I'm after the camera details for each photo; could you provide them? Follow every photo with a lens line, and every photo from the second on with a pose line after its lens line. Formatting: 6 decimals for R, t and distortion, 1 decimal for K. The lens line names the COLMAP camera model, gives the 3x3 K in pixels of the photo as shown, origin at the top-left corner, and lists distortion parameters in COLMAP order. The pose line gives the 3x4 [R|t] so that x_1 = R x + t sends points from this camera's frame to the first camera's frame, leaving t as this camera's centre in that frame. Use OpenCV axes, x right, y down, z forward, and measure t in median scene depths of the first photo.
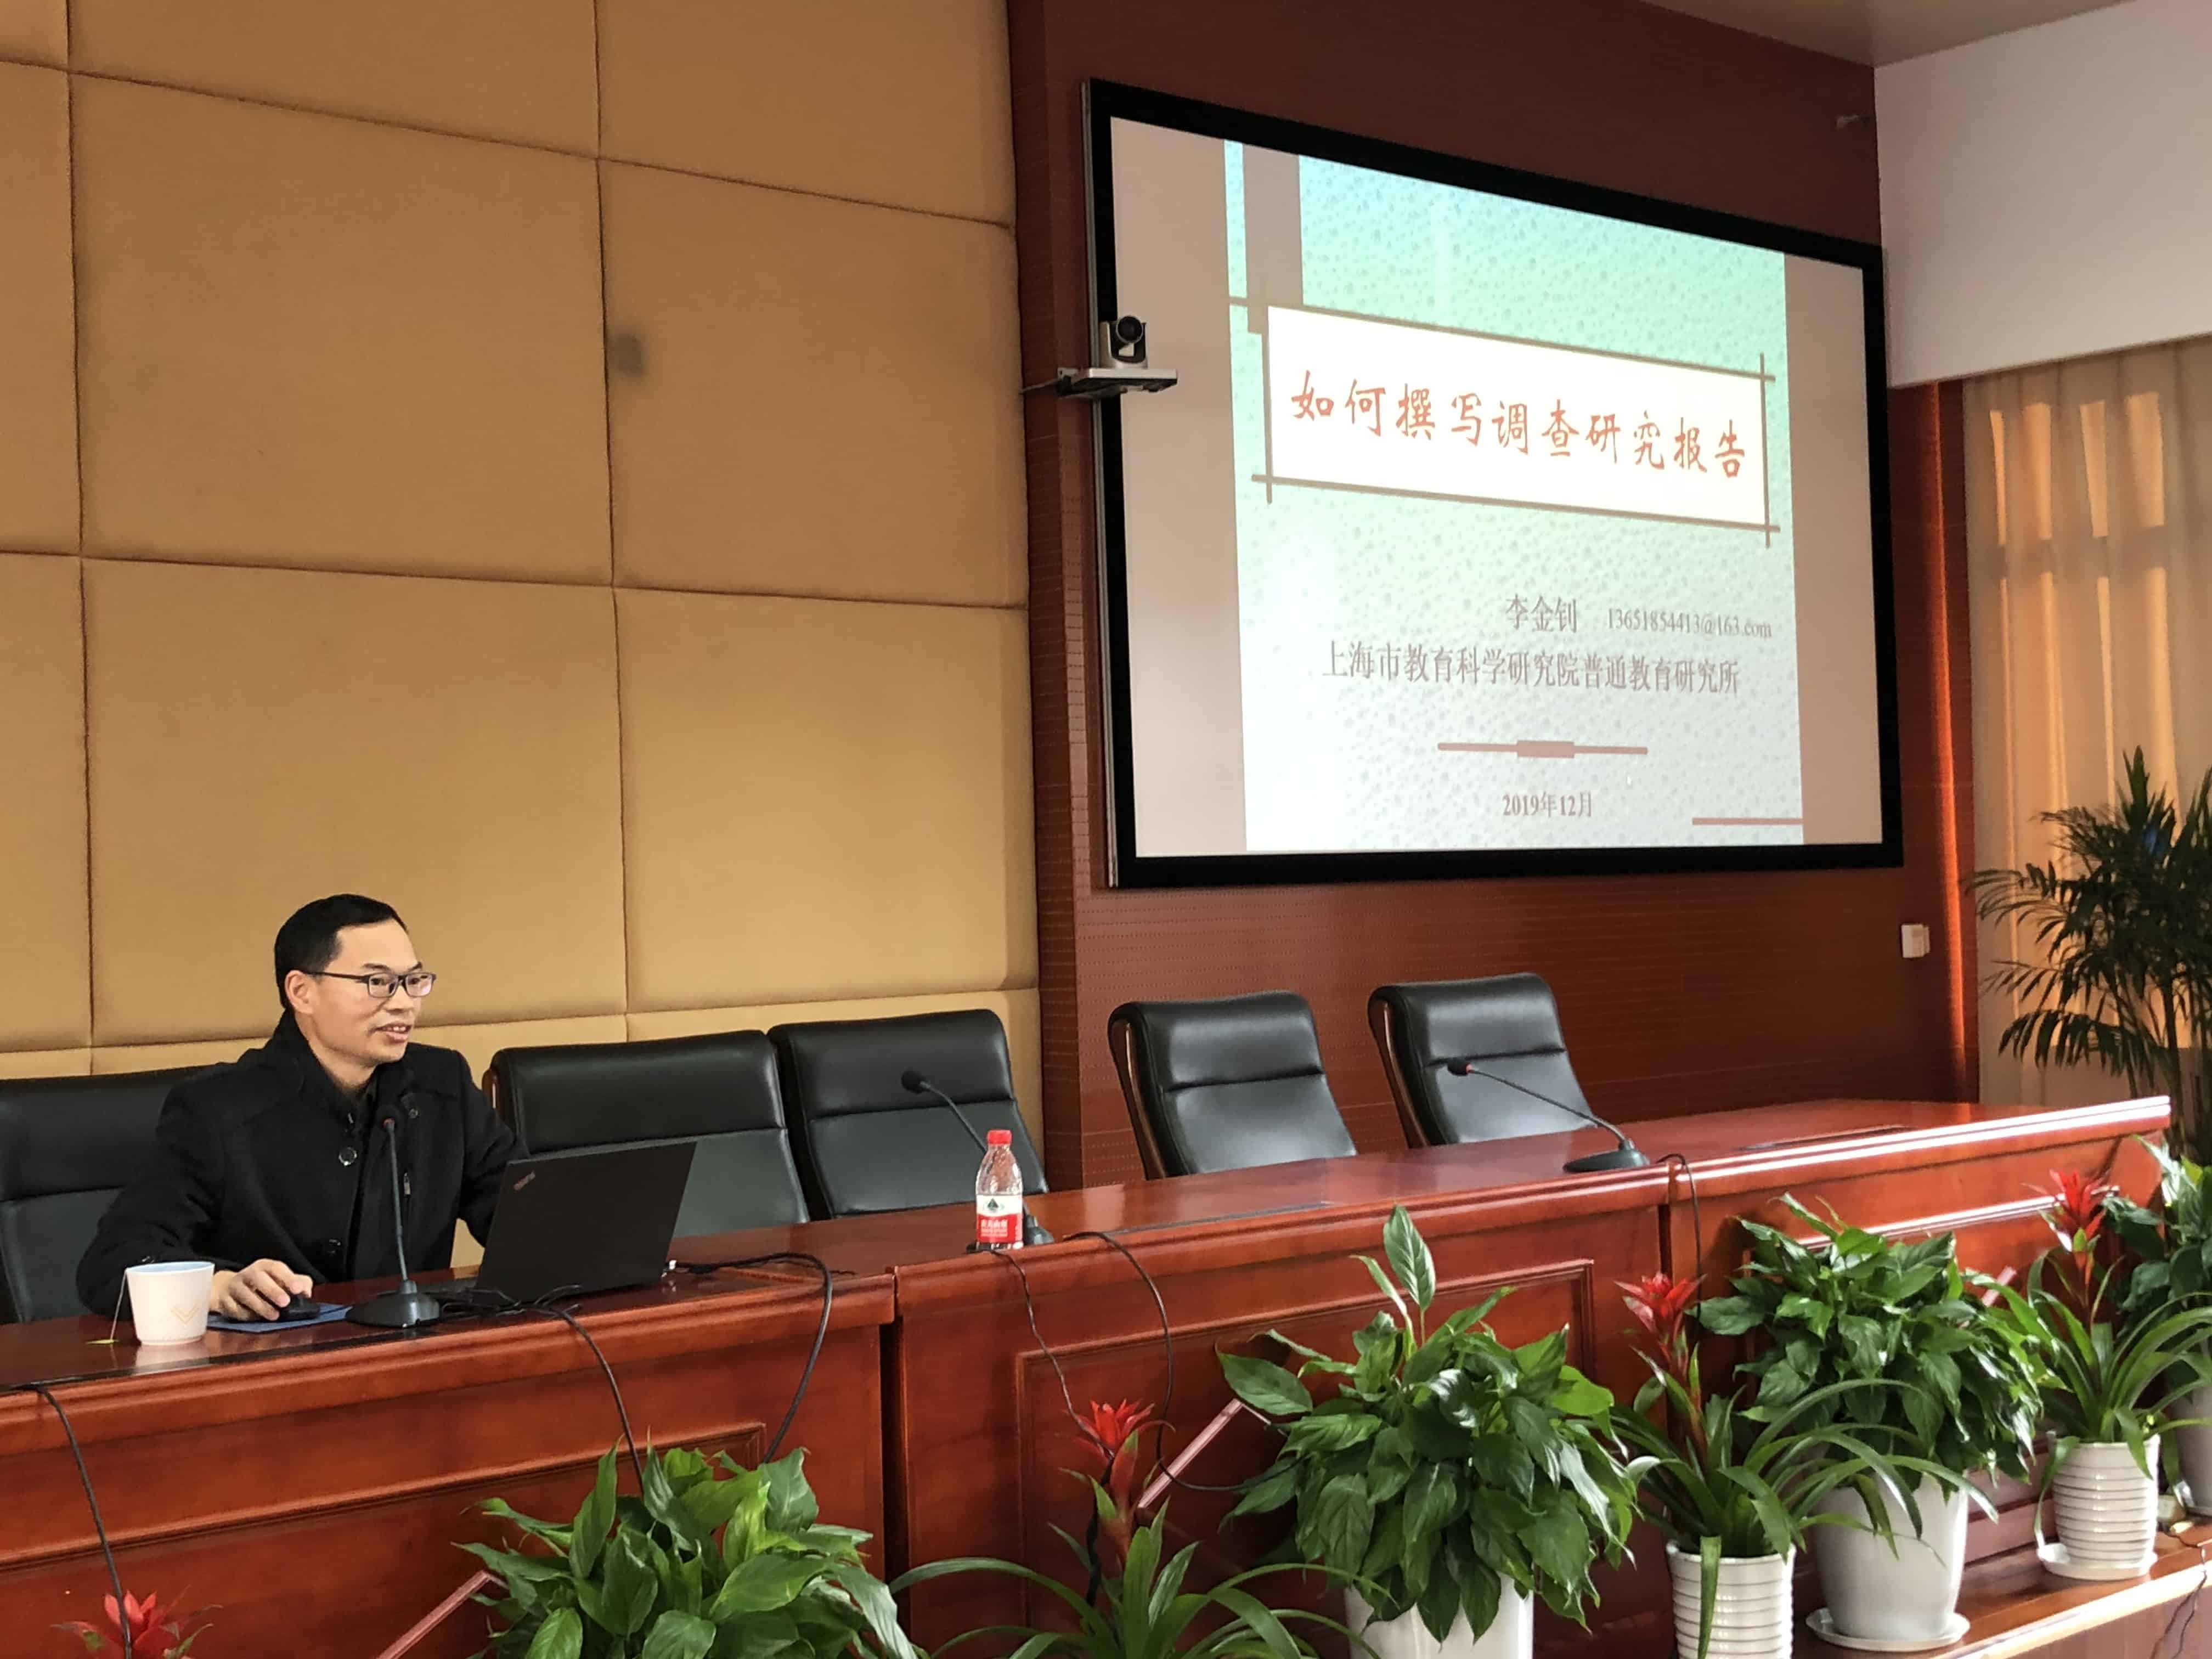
lens RADIAL K [[2956.9, 0, 1106.0], [0, 2956.9, 829.5], [0, 0, 1]] dist [0.033842, 0.054225]
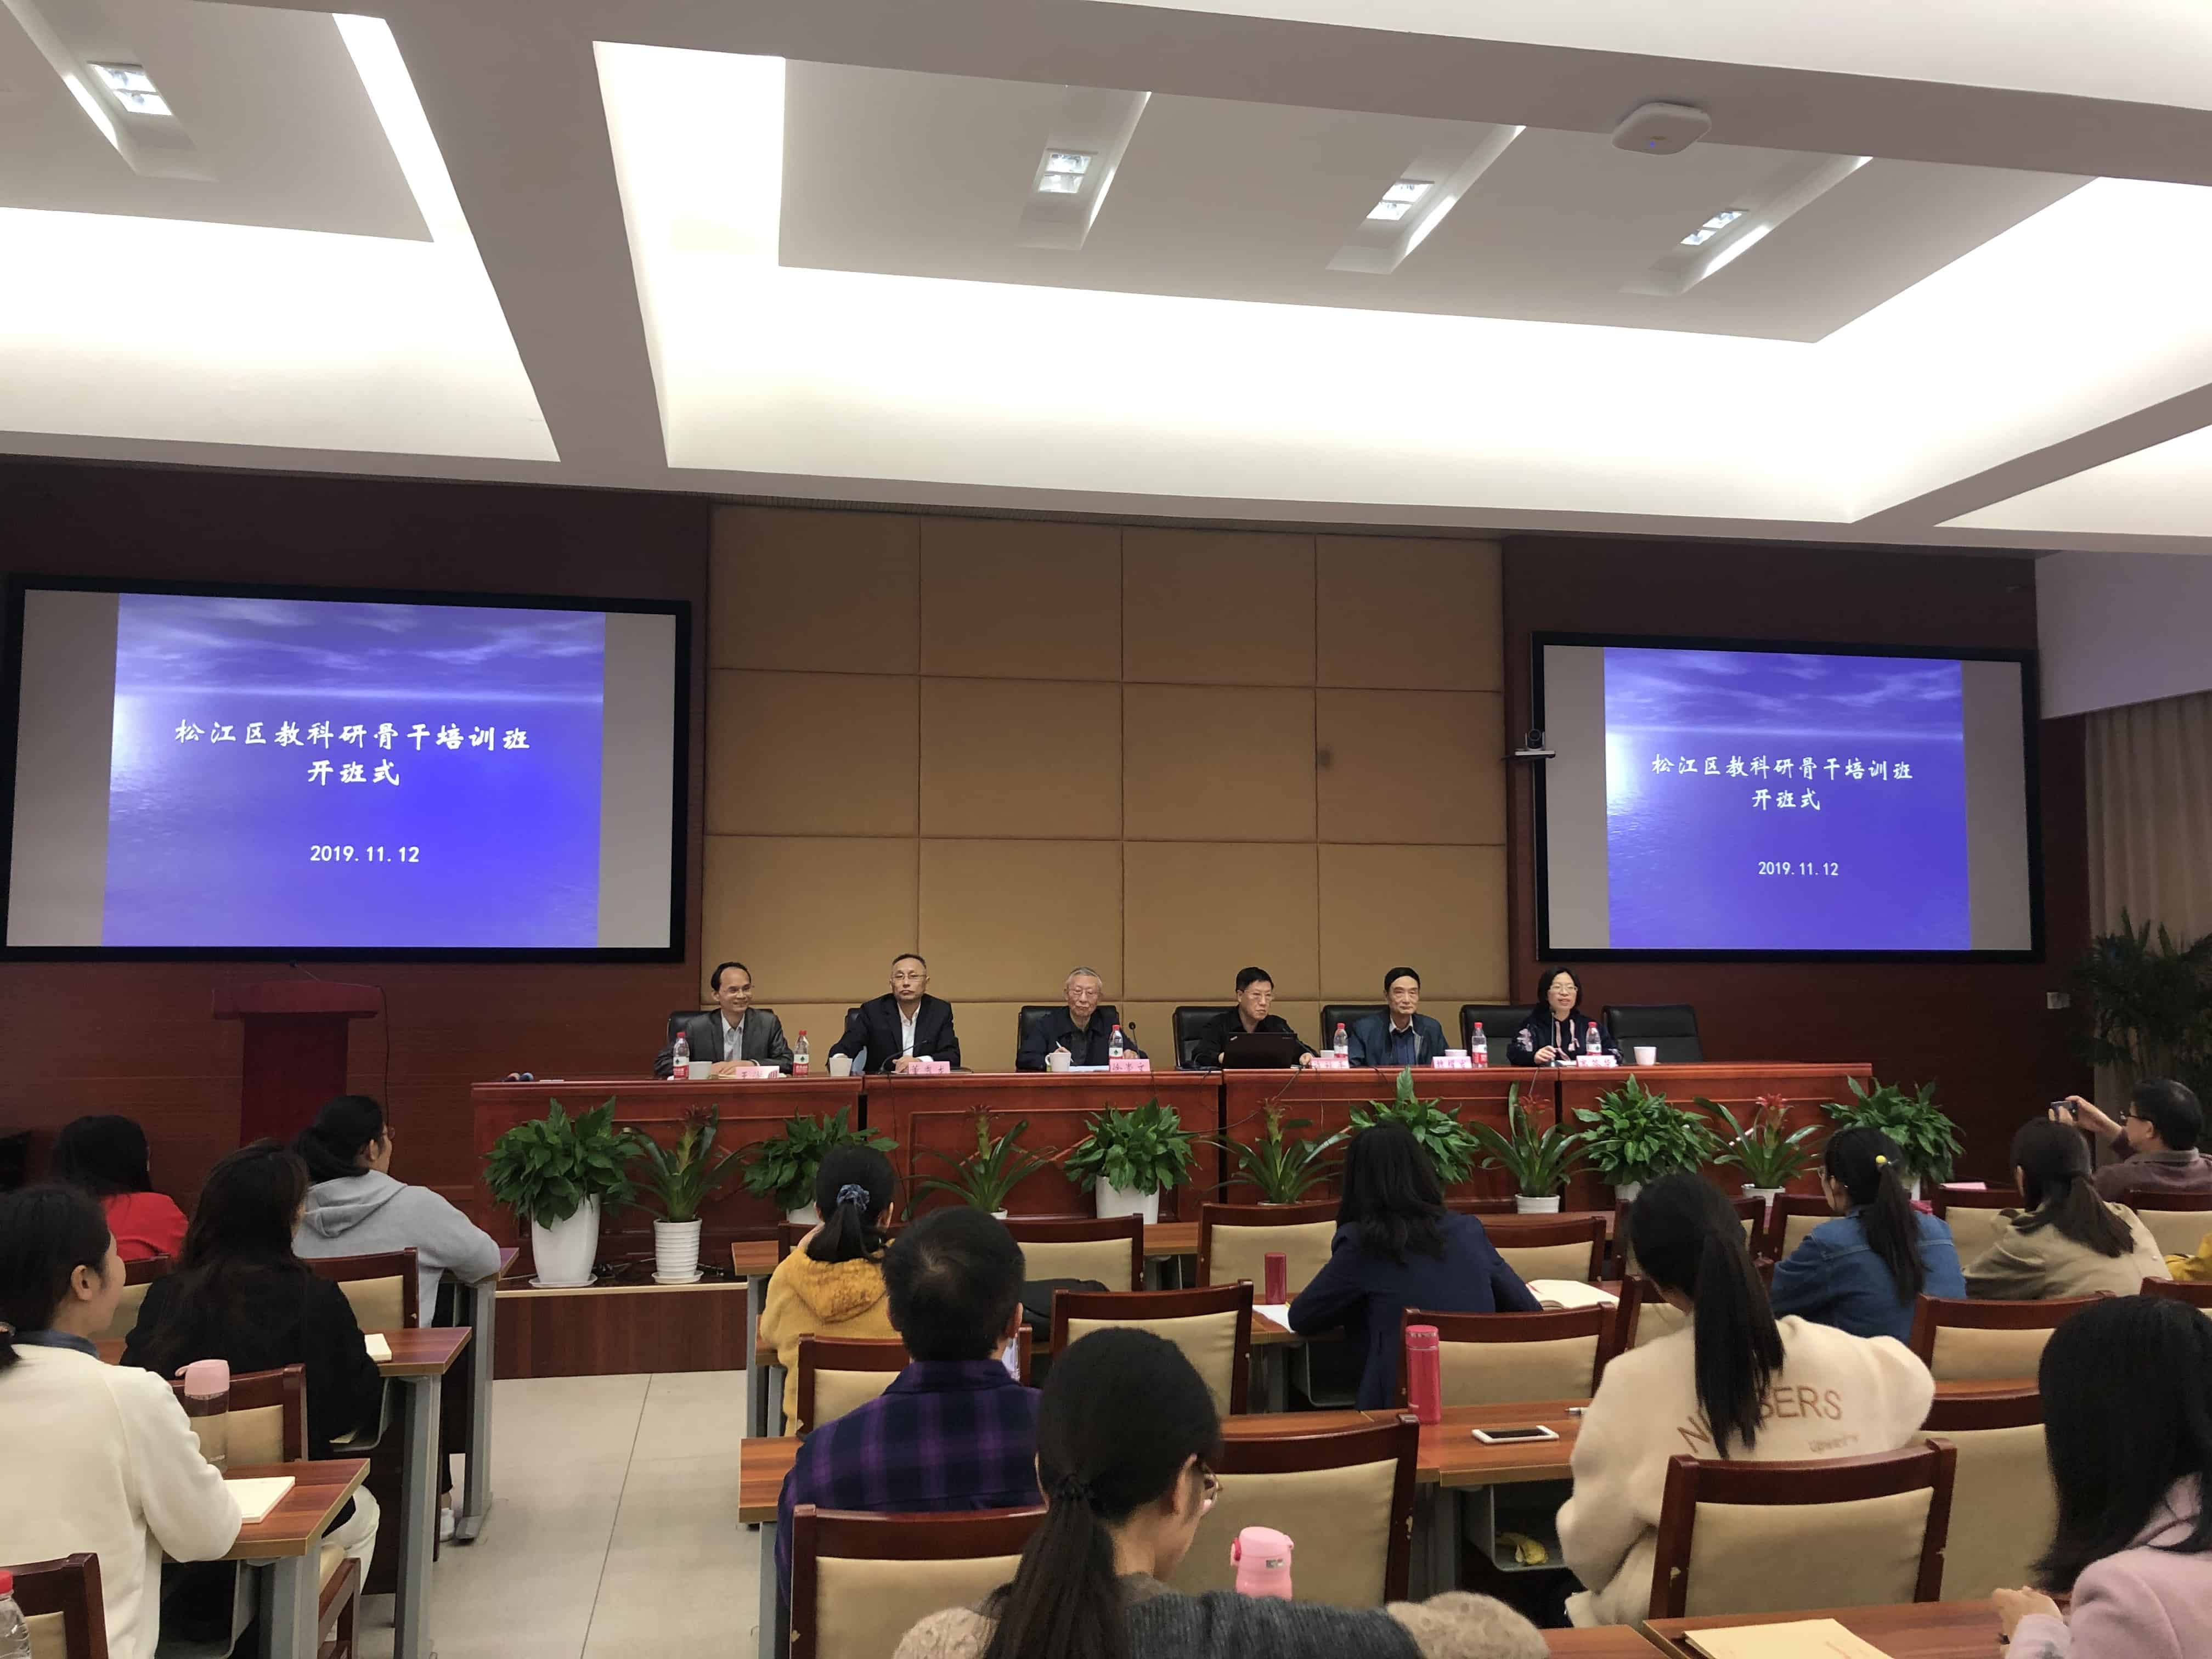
lens RADIAL K [[1772.7, 0, 1106.0], [0, 1772.7, 829.5], [0, 0, 1]] dist [0.068703, 0.001333]
pose [[0.854253, -0.005169, -0.519831, 0.458192], [-0.017261, 0.999117, -0.038300, -0.026231], [0.519570, 0.041691, 0.853410, -0.436164]]
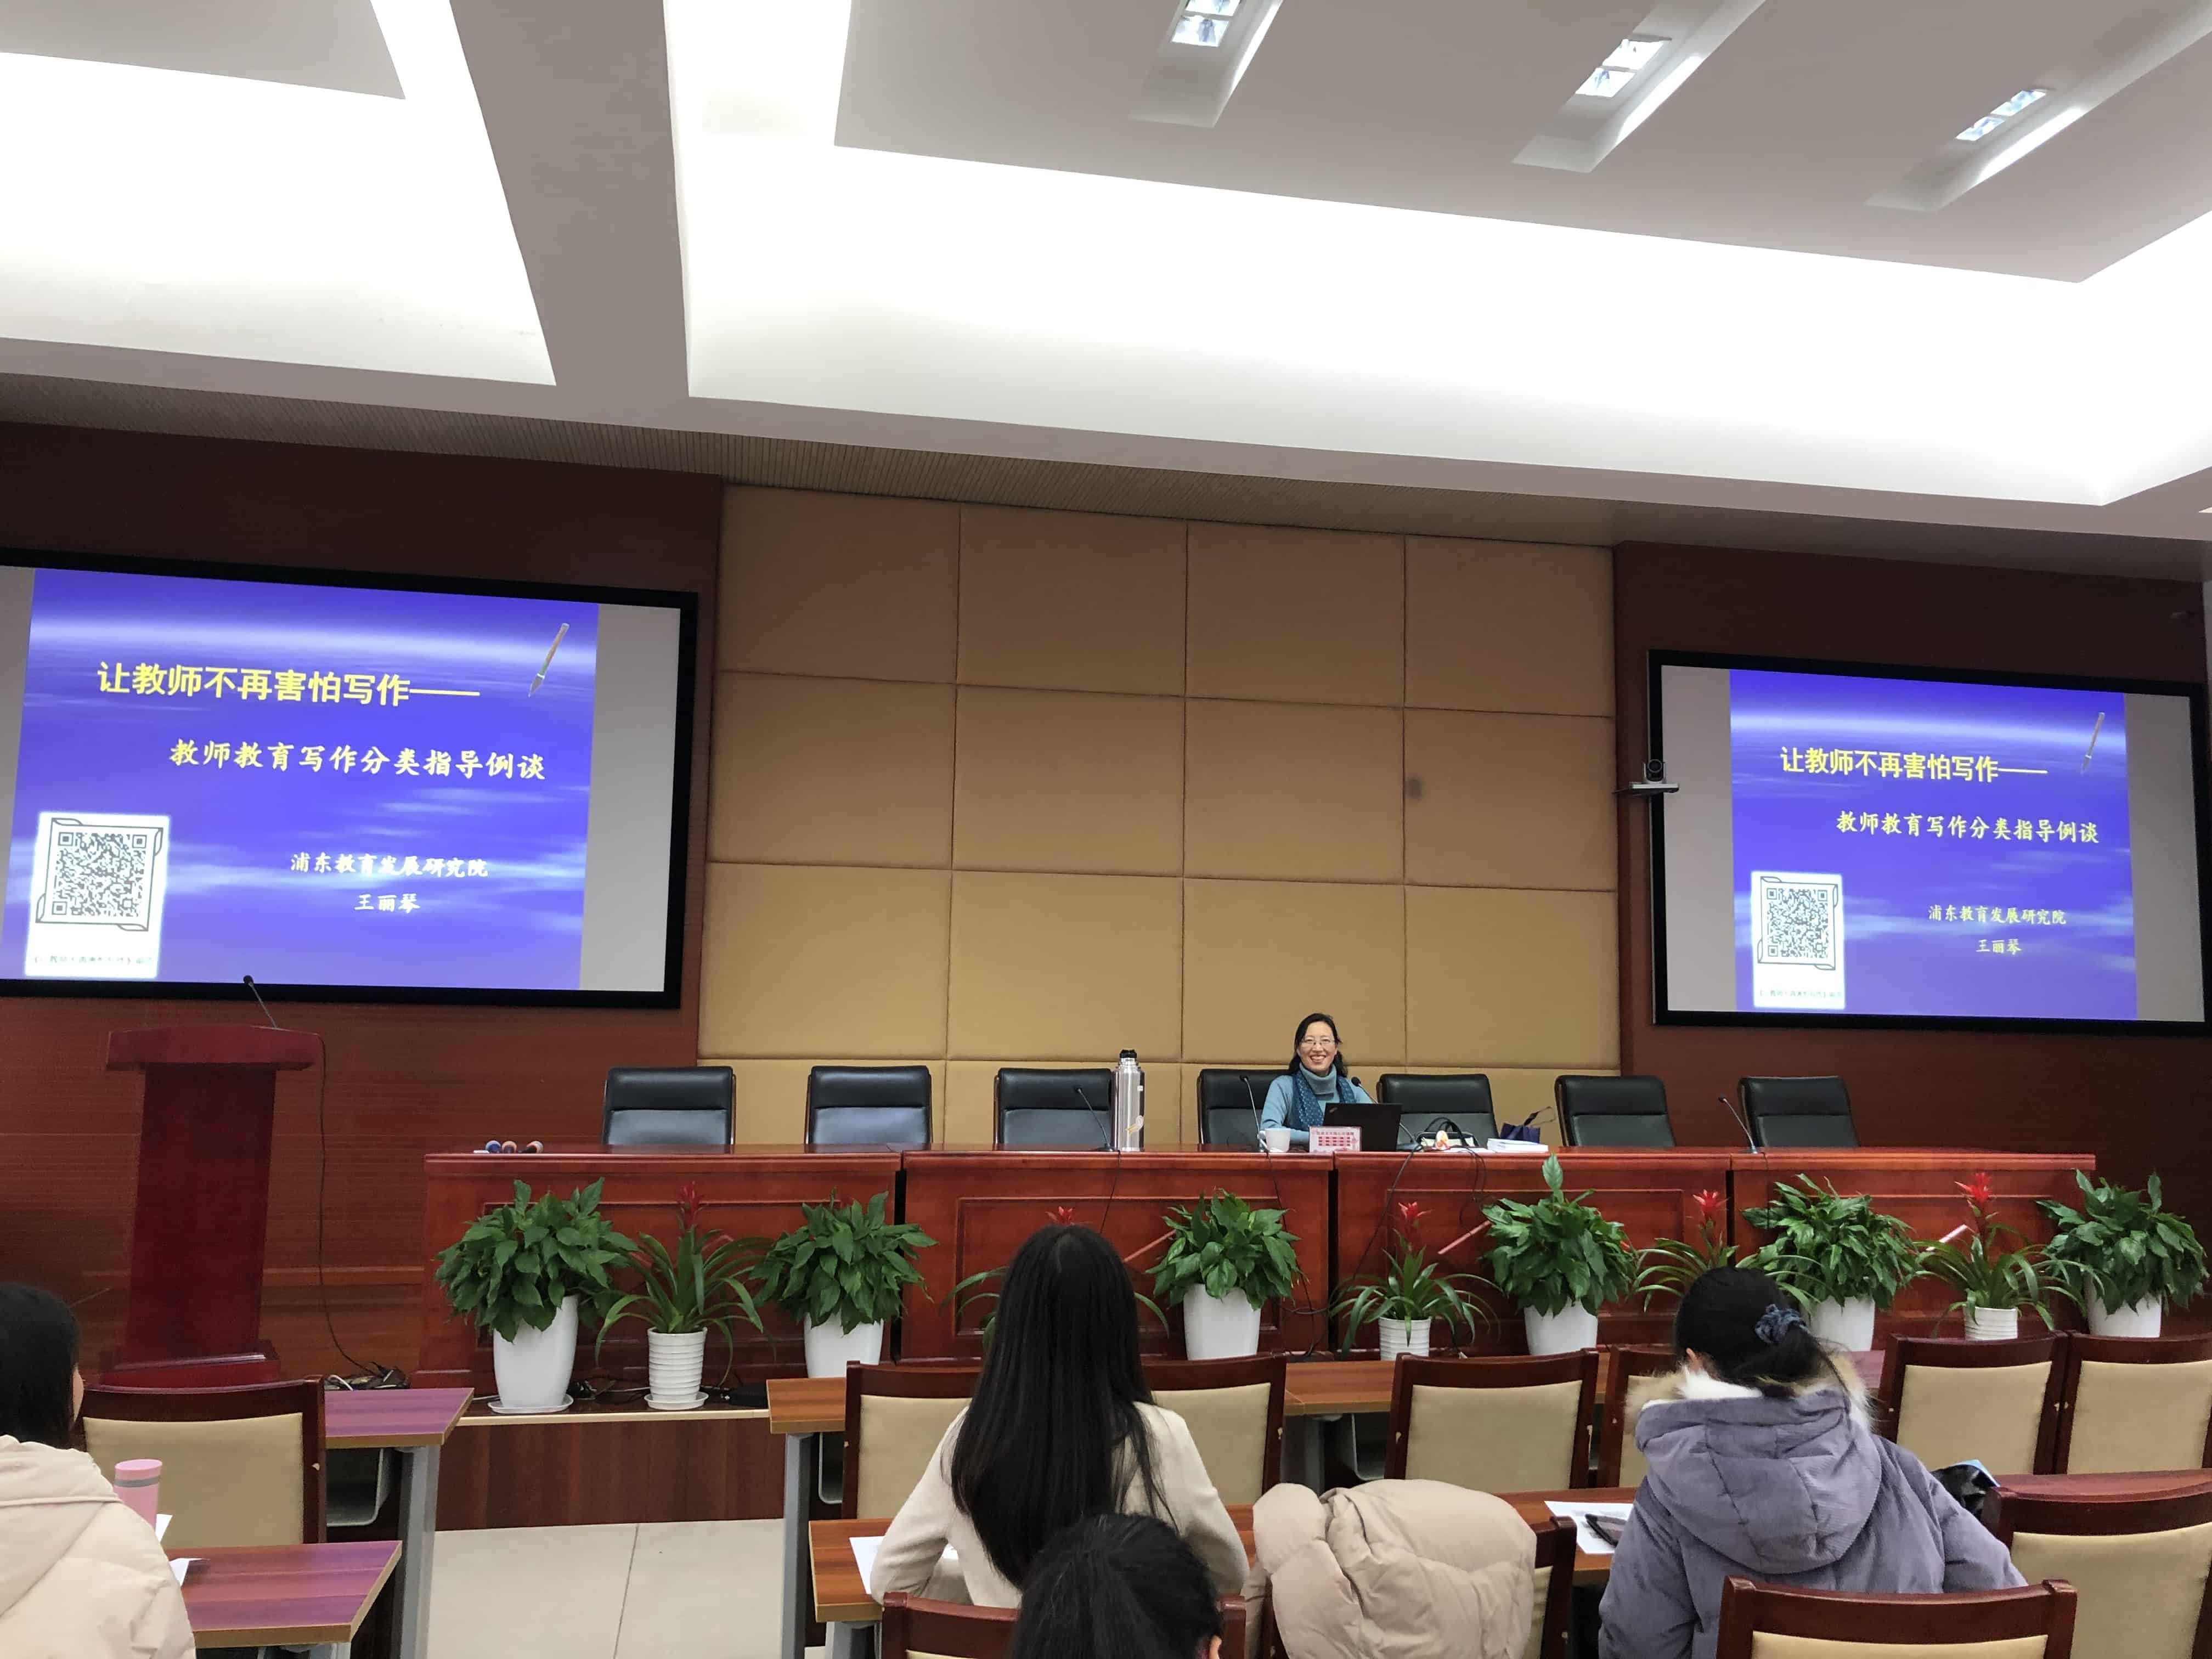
lens RADIAL K [[1772.7, 0, 1106.0], [0, 1772.7, 829.5], [0, 0, 1]] dist [0.068703, 0.001333]
pose [[0.860760, -0.005060, -0.508986, 0.316071], [-0.034181, 0.997119, -0.067716, -0.019163], [0.507863, 0.075685, 0.858107, -0.313871]]
